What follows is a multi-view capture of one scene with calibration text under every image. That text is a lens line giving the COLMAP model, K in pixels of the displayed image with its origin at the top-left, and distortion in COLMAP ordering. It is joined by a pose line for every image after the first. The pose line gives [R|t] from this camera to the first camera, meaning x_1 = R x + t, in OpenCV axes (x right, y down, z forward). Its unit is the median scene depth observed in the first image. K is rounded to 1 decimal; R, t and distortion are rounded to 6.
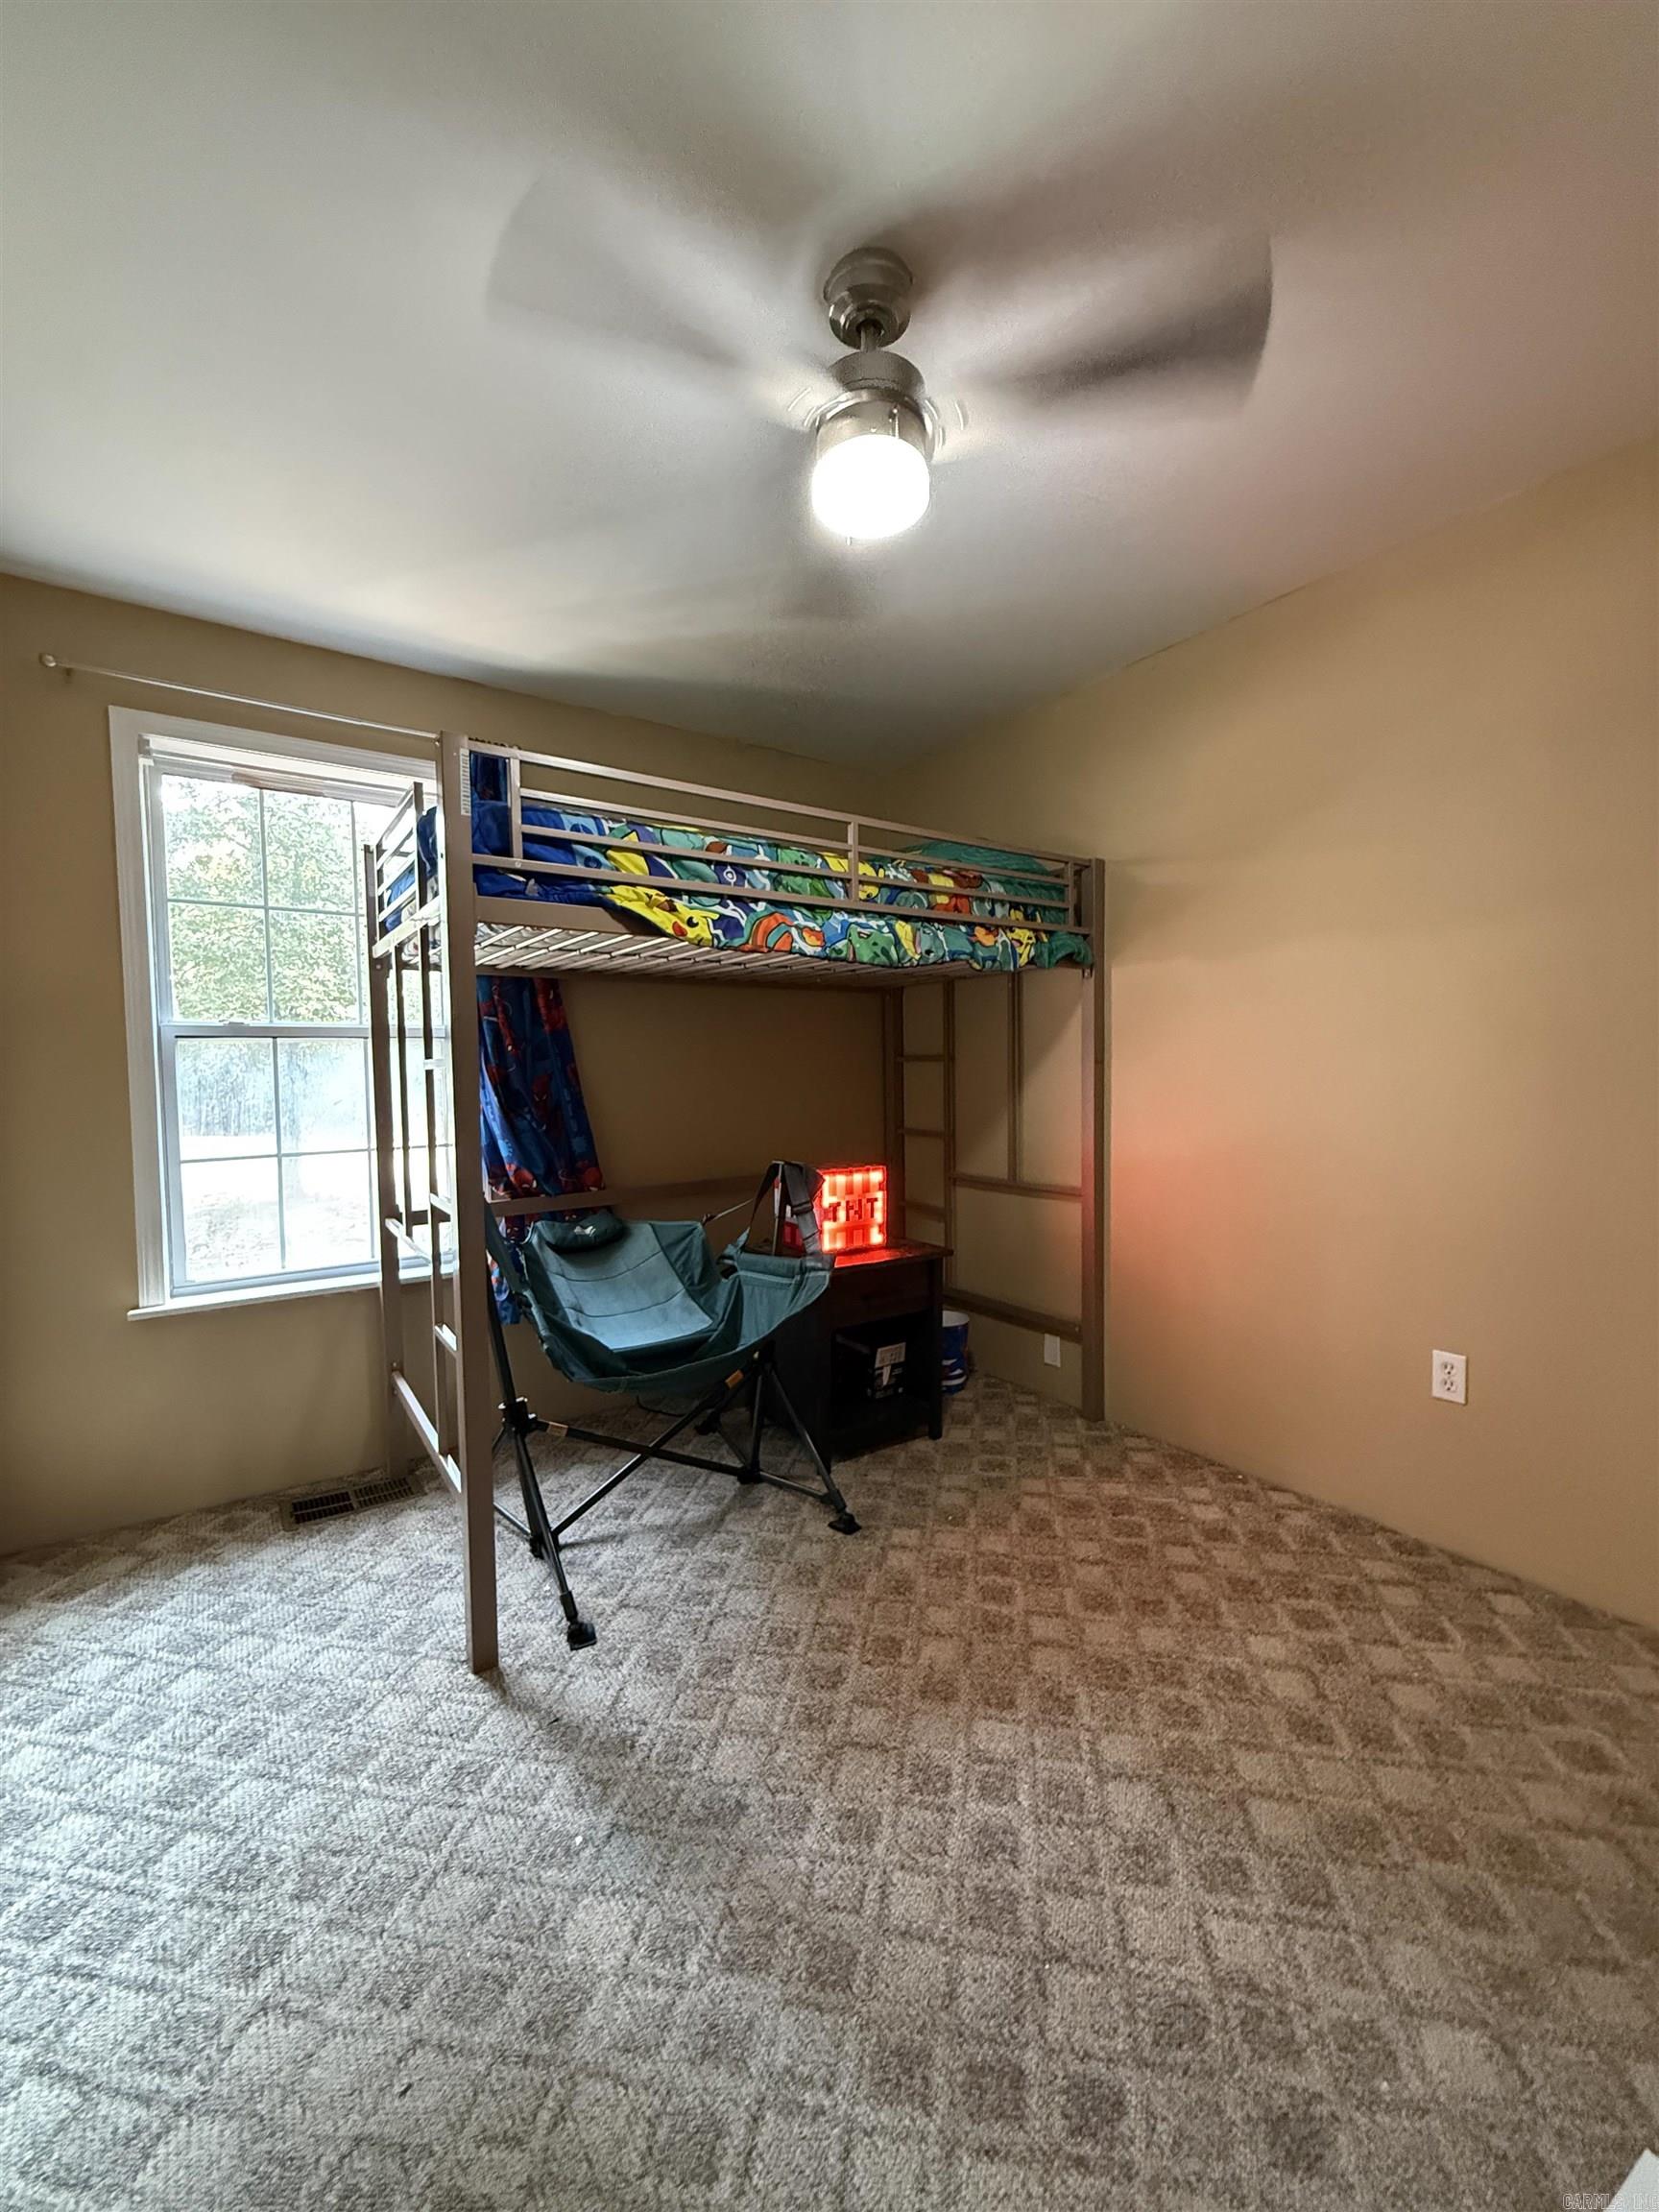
lens RADIAL K [[885.9, 0, 833.7], [0, 885.9, 1111.8], [0, 0, 1]] dist [0.001369, -0.000465]
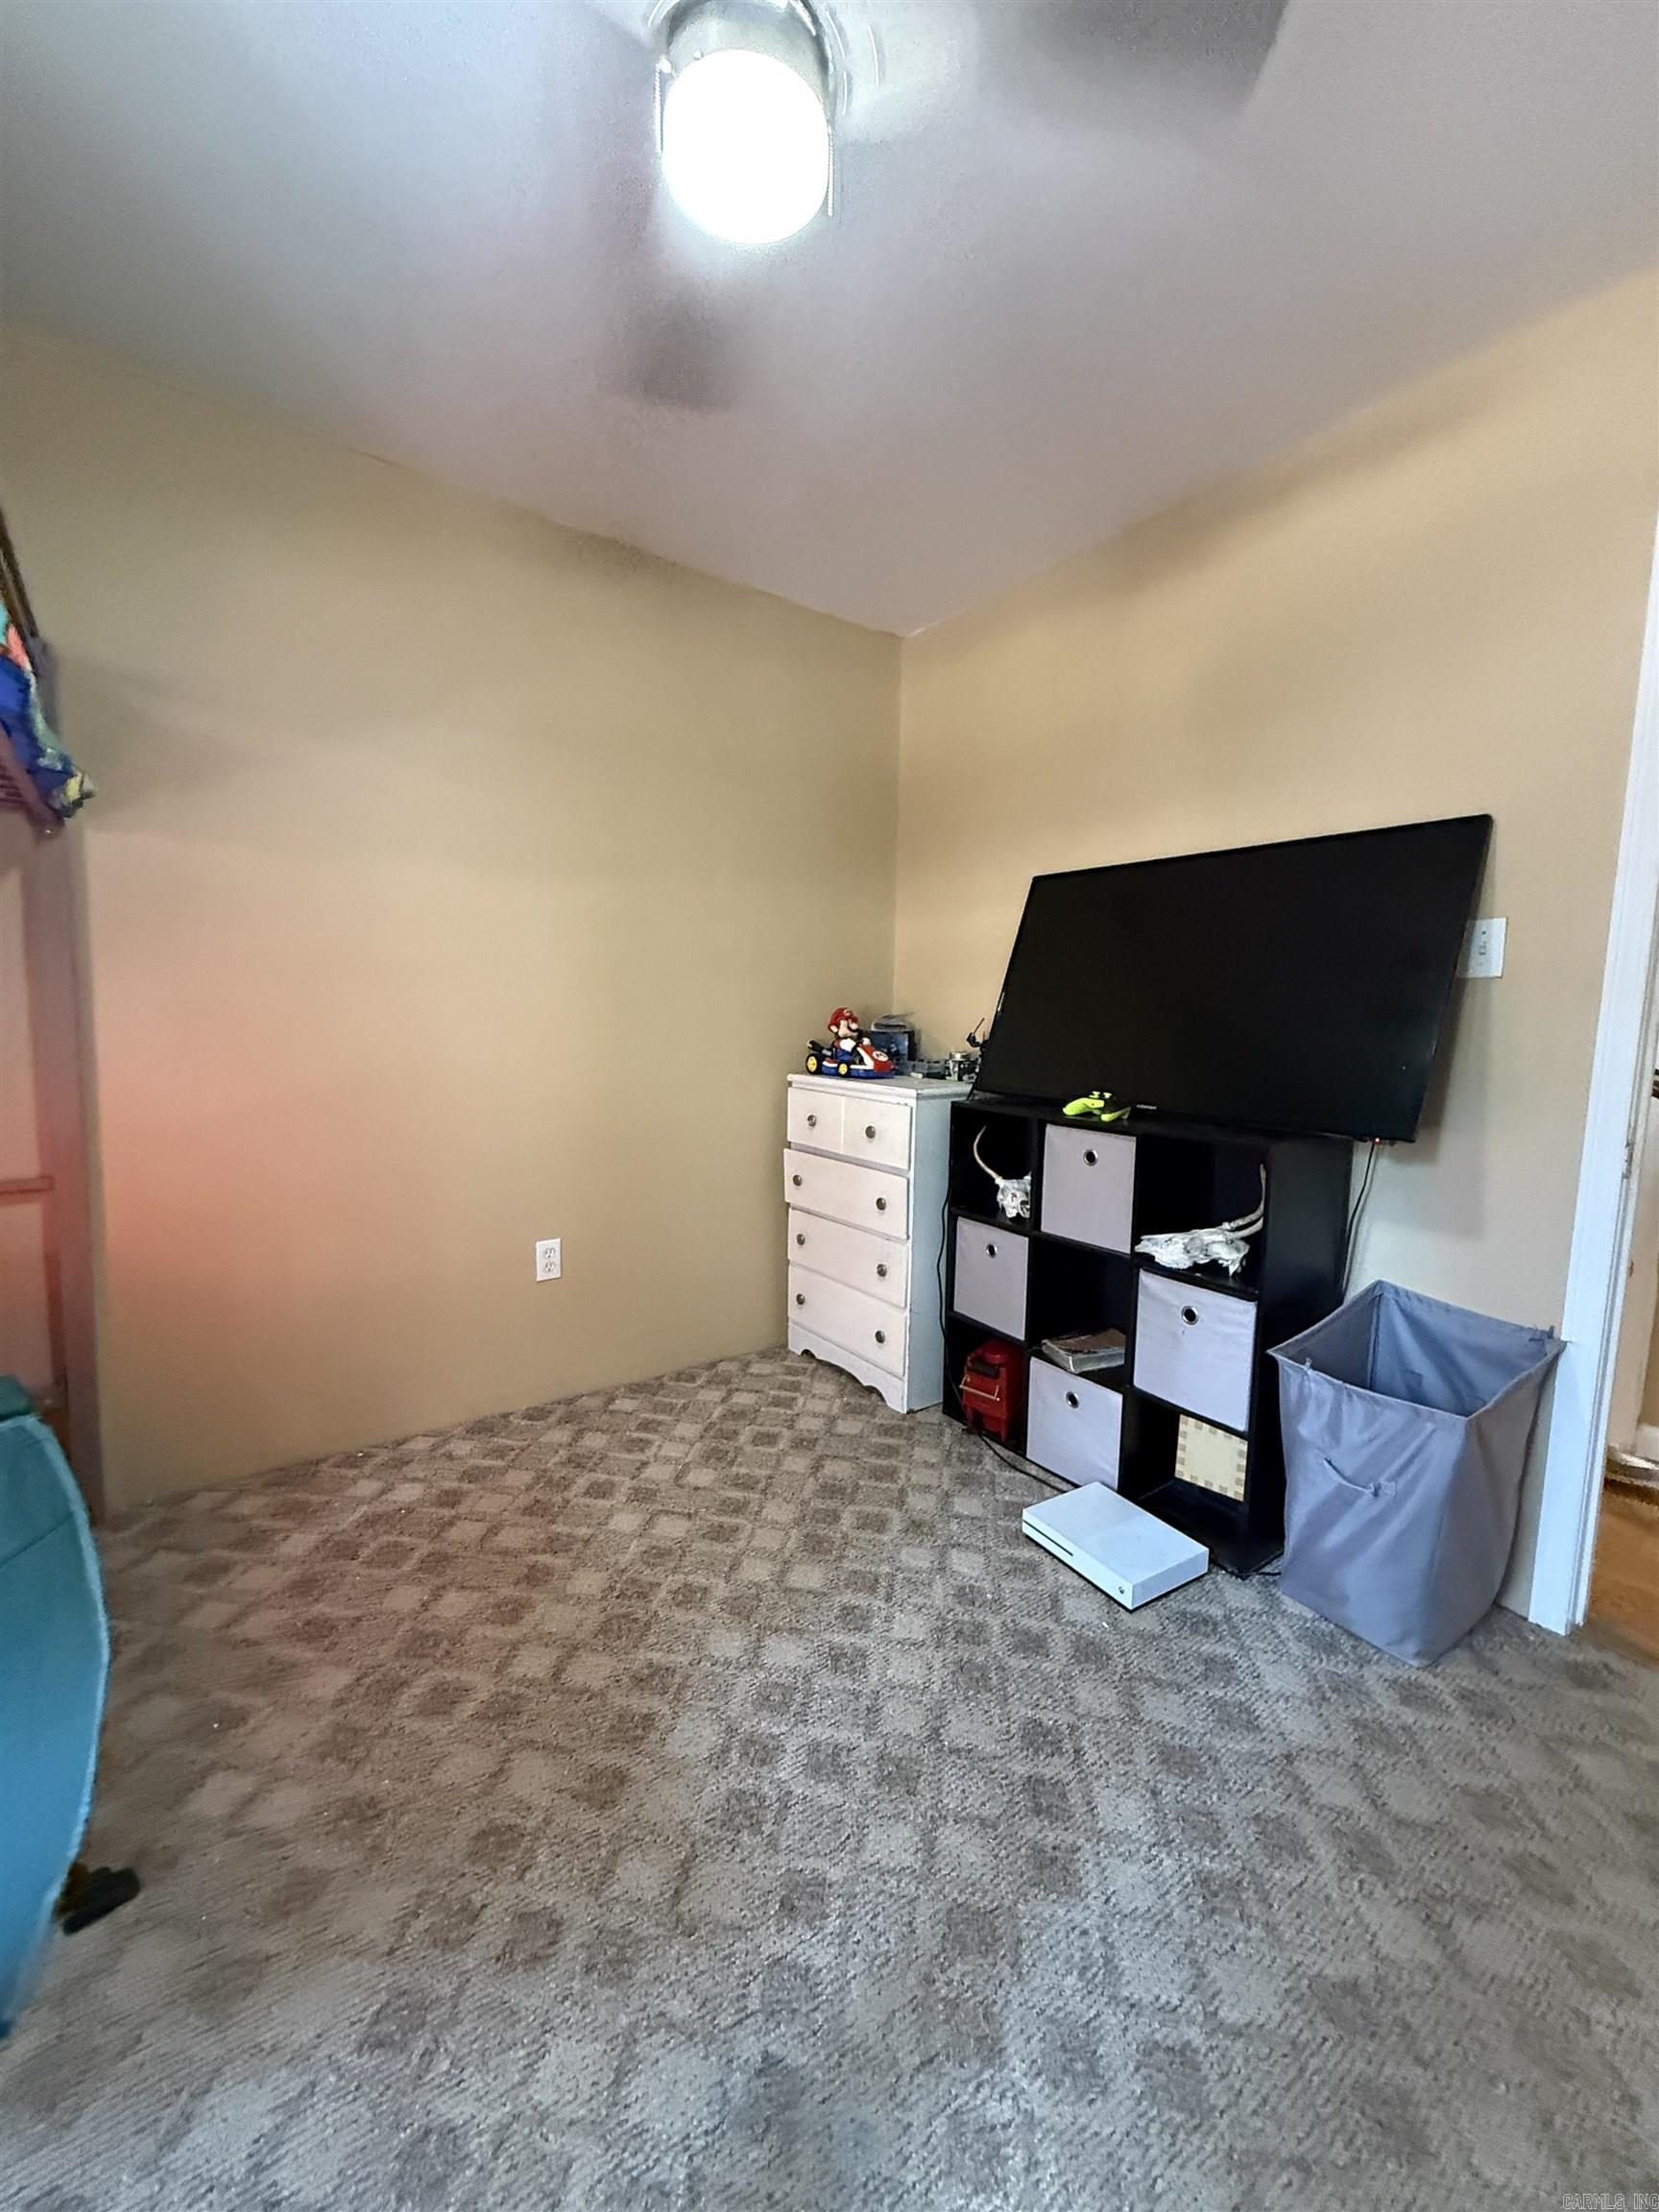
lens RADIAL K [[885.9, 0, 820.9], [0, 885.9, 1102.6], [0, 0, 1]] dist [0.001369, -0.000465]
pose [[-0.018756, -0.087355, 0.996001, -0.562137], [0.027412, 0.995757, 0.087849, -0.009879], [-0.999448, 0.028950, -0.016282, 0.741288]]
